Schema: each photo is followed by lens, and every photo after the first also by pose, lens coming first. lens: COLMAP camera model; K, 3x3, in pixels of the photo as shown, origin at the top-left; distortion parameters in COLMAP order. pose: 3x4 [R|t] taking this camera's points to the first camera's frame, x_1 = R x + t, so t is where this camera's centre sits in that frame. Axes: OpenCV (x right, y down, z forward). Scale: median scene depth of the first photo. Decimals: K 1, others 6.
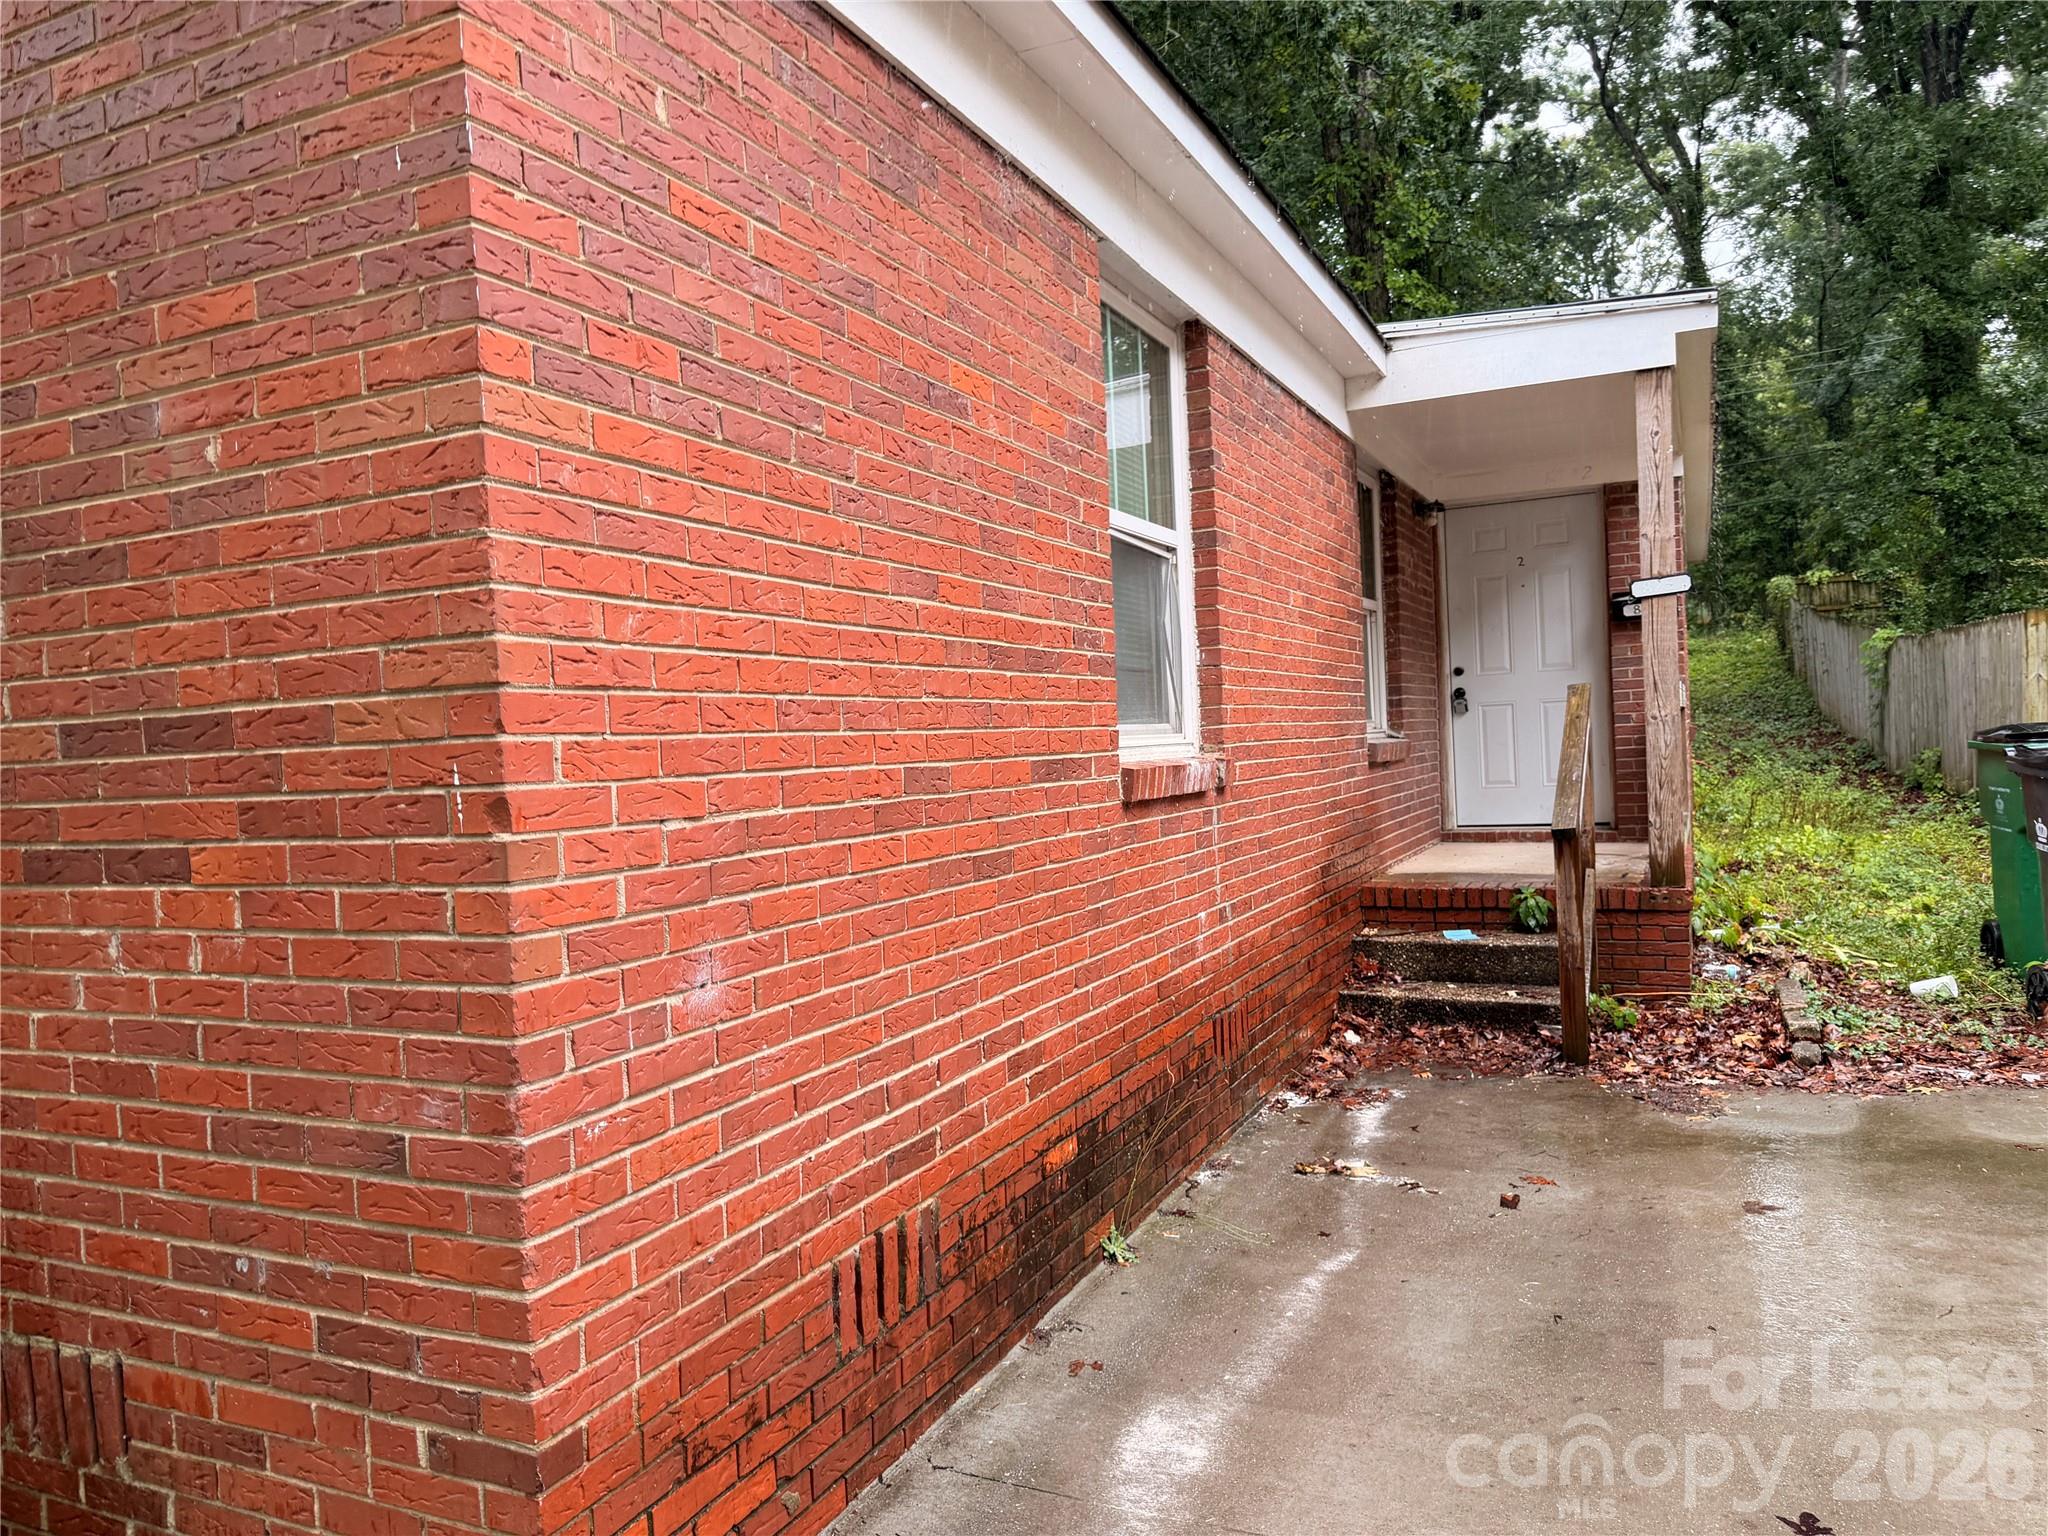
lens RADIAL K [[1380.0, 0, 1018.7], [0, 1380.0, 769.6], [0, 0, 1]] dist [0.075190, -0.095306]
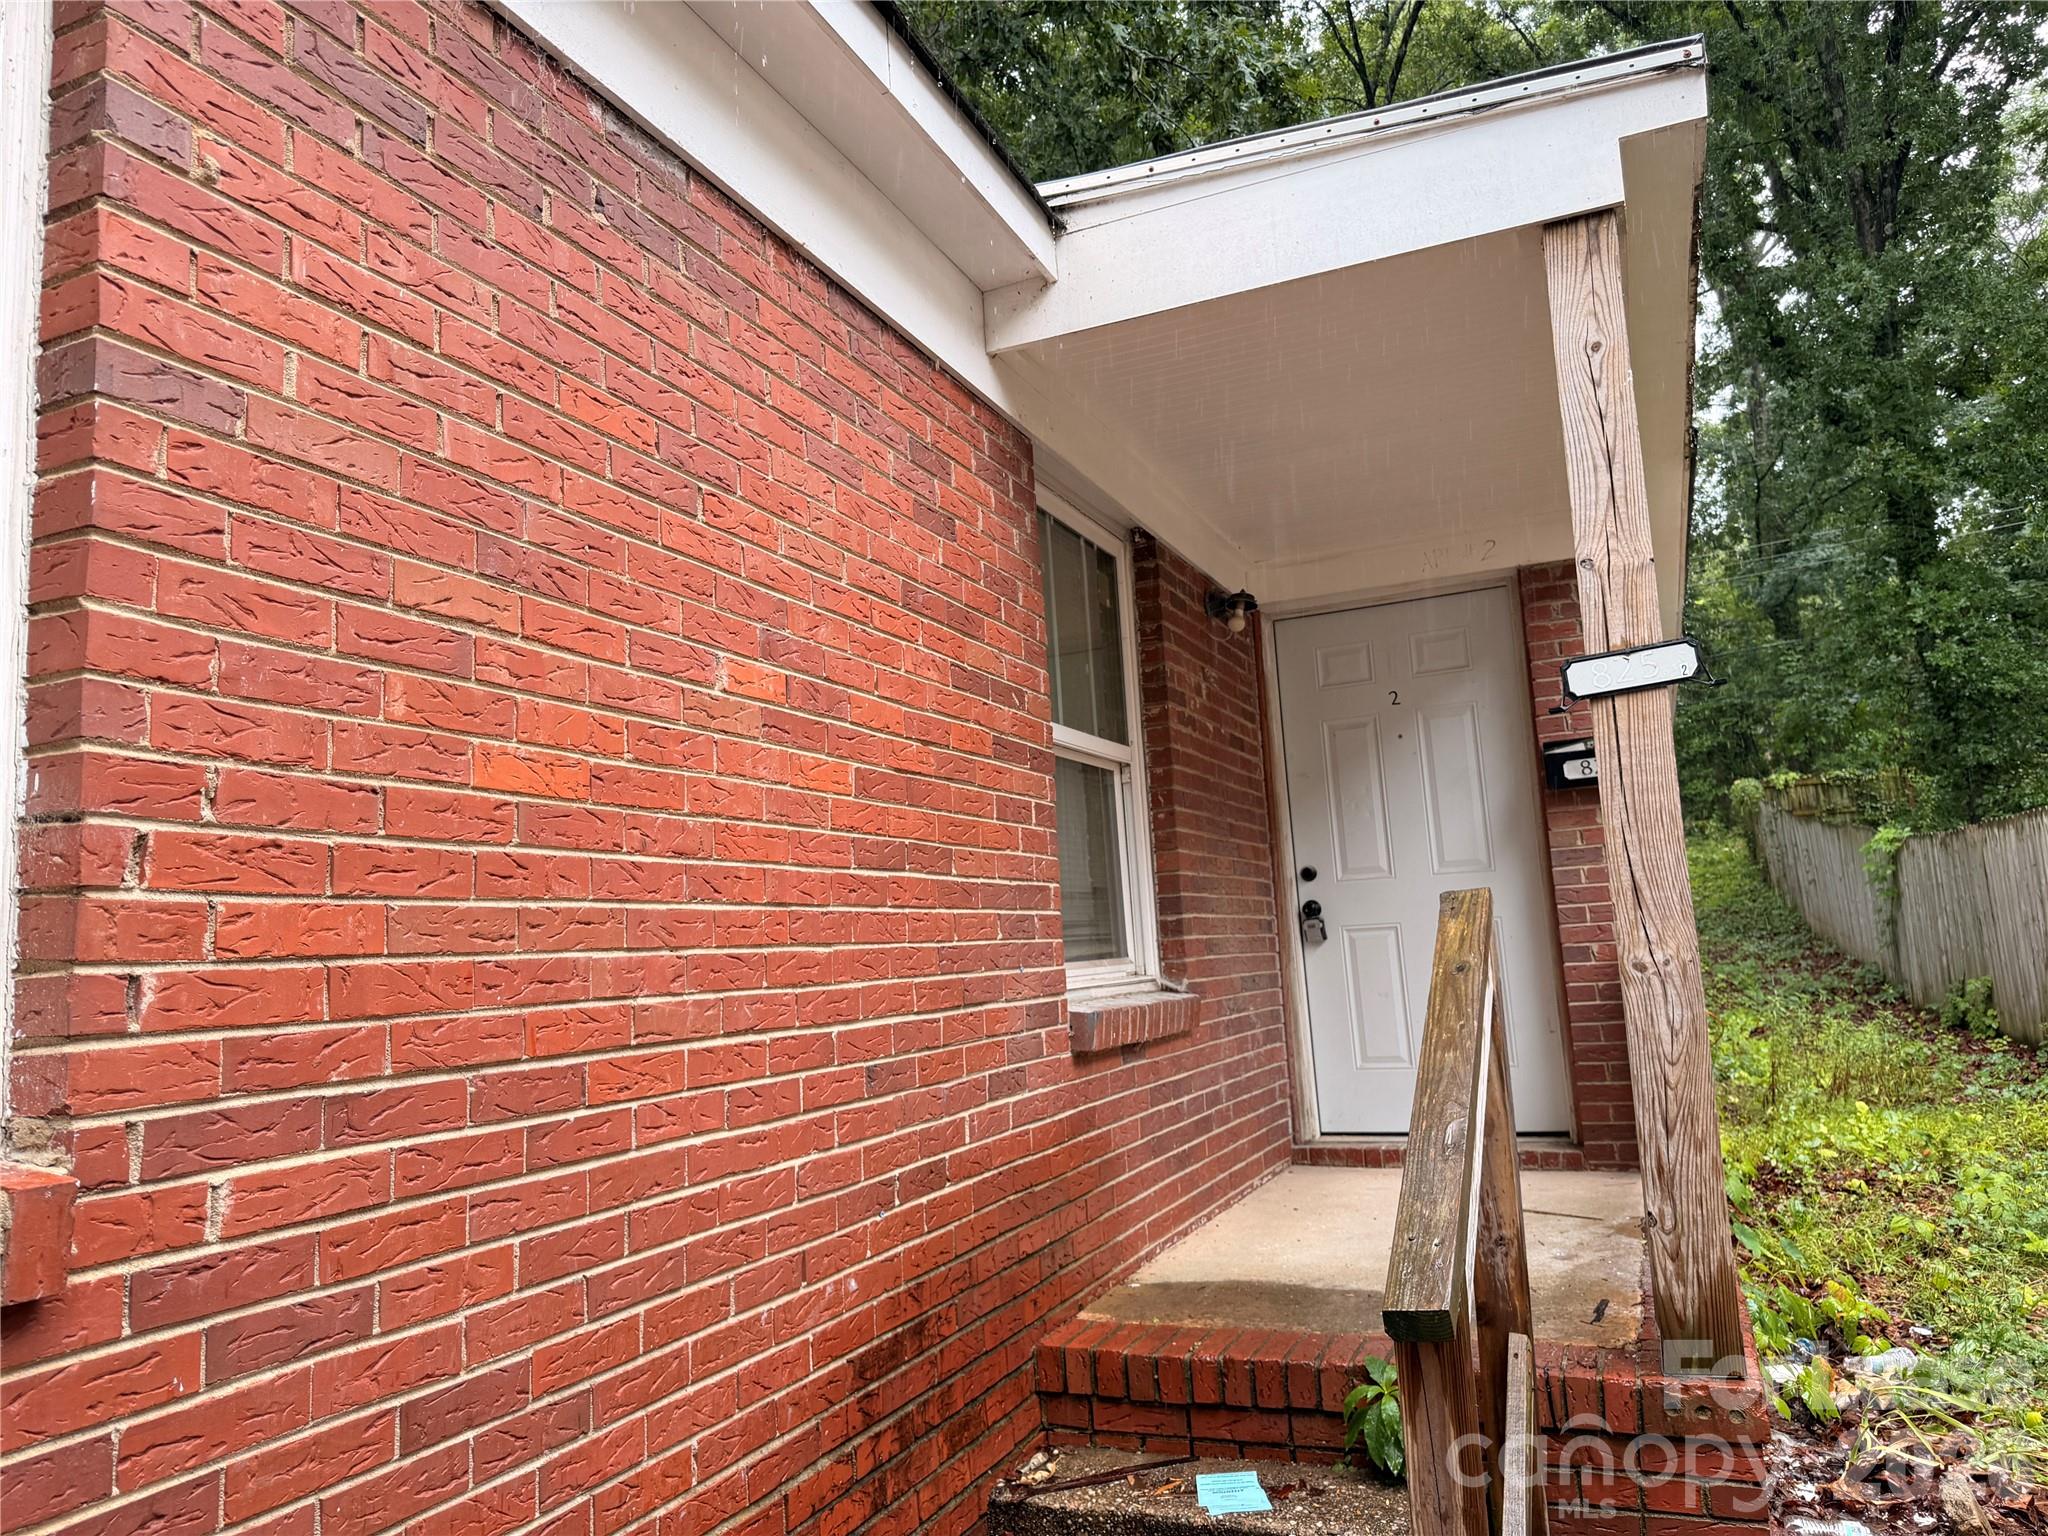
lens RADIAL K [[1380.0, 0, 1018.7], [0, 1380.0, 769.6], [0, 0, 1]] dist [0.075190, -0.095306]
pose [[0.999663, -0.006504, 0.025113, 0.174019], [0.010358, 0.987619, -0.156530, -0.021774], [-0.023784, 0.156737, 0.987354, 0.391995]]
